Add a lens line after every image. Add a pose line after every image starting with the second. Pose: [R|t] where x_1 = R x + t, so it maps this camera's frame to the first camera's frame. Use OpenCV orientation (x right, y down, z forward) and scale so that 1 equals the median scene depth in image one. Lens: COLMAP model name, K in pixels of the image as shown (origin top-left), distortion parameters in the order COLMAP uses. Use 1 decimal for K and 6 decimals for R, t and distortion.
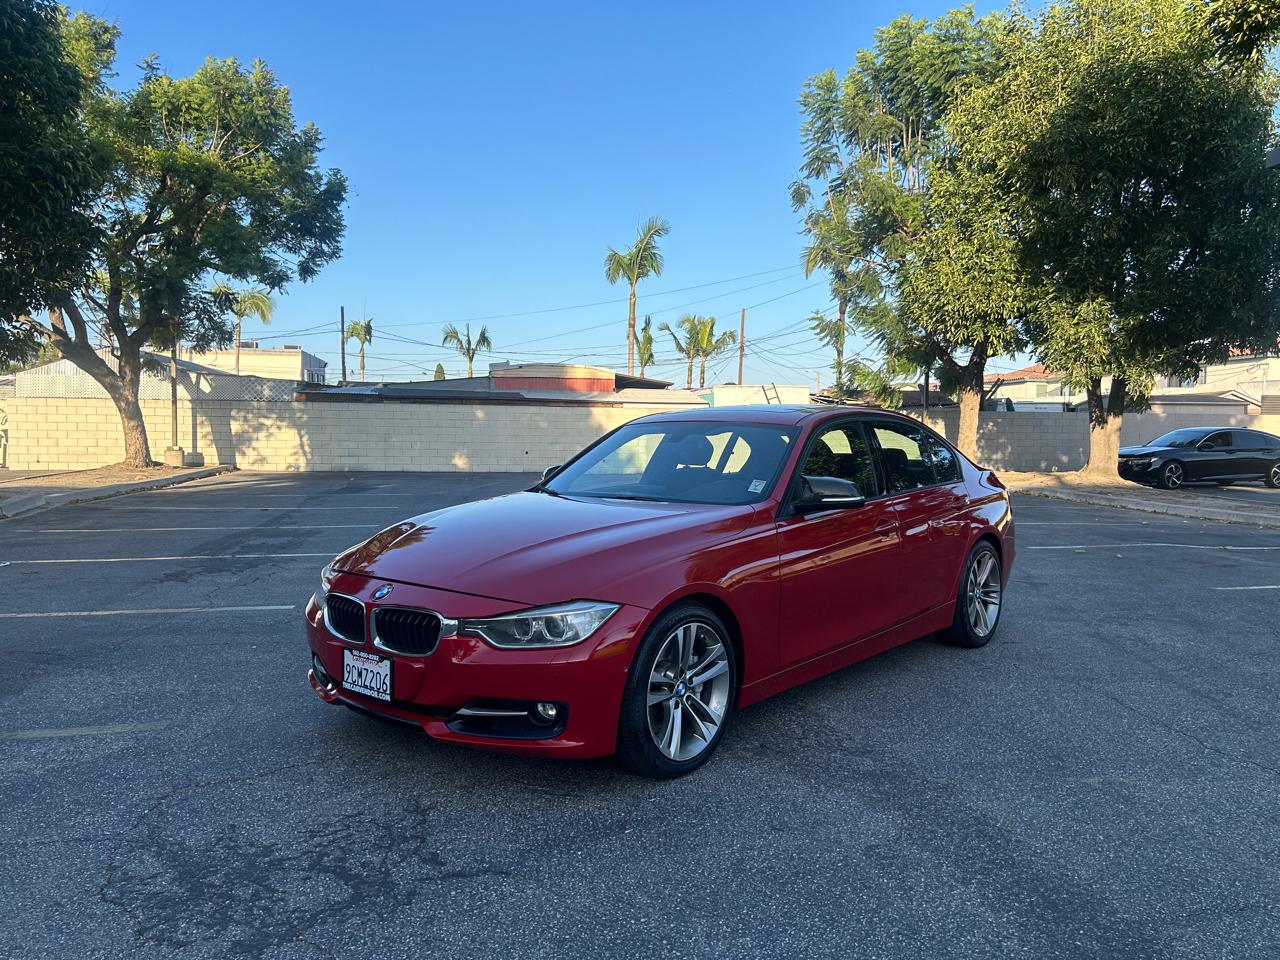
lens RADIAL K [[958.6, 0, 634.3], [0, 958.6, 488.9], [0, 0, 1]] dist [0.049235, -0.053843]
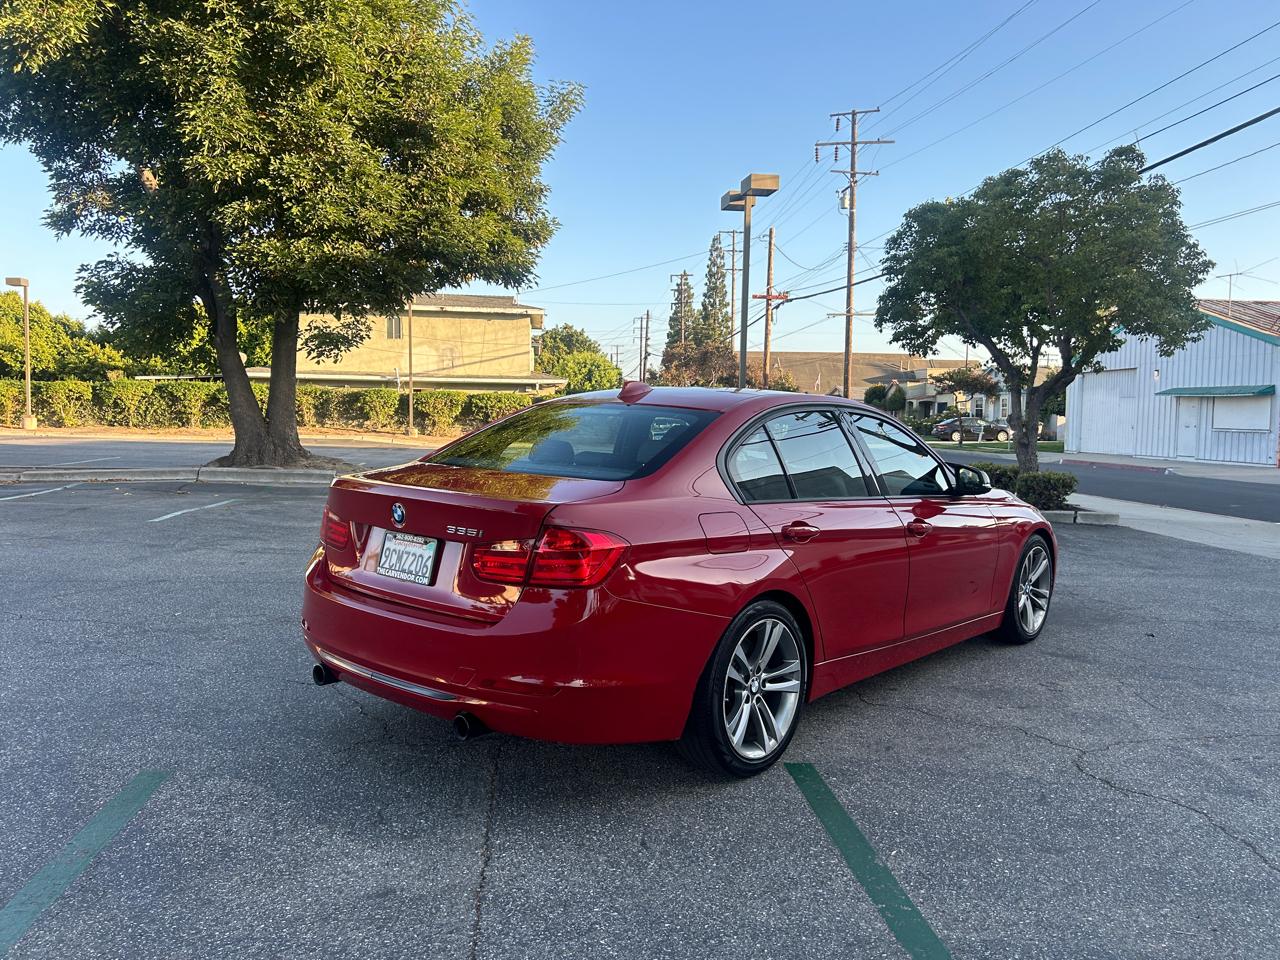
lens RADIAL K [[958.6, 0, 634.4], [0, 958.6, 472.9], [0, 0, 1]] dist [0.049235, -0.053843]
pose [[0.052585, -0.067275, 0.996348, -0.241761], [0.036592, 0.997188, 0.065400, -0.008423], [-0.997946, 0.033019, 0.054899, 0.106488]]
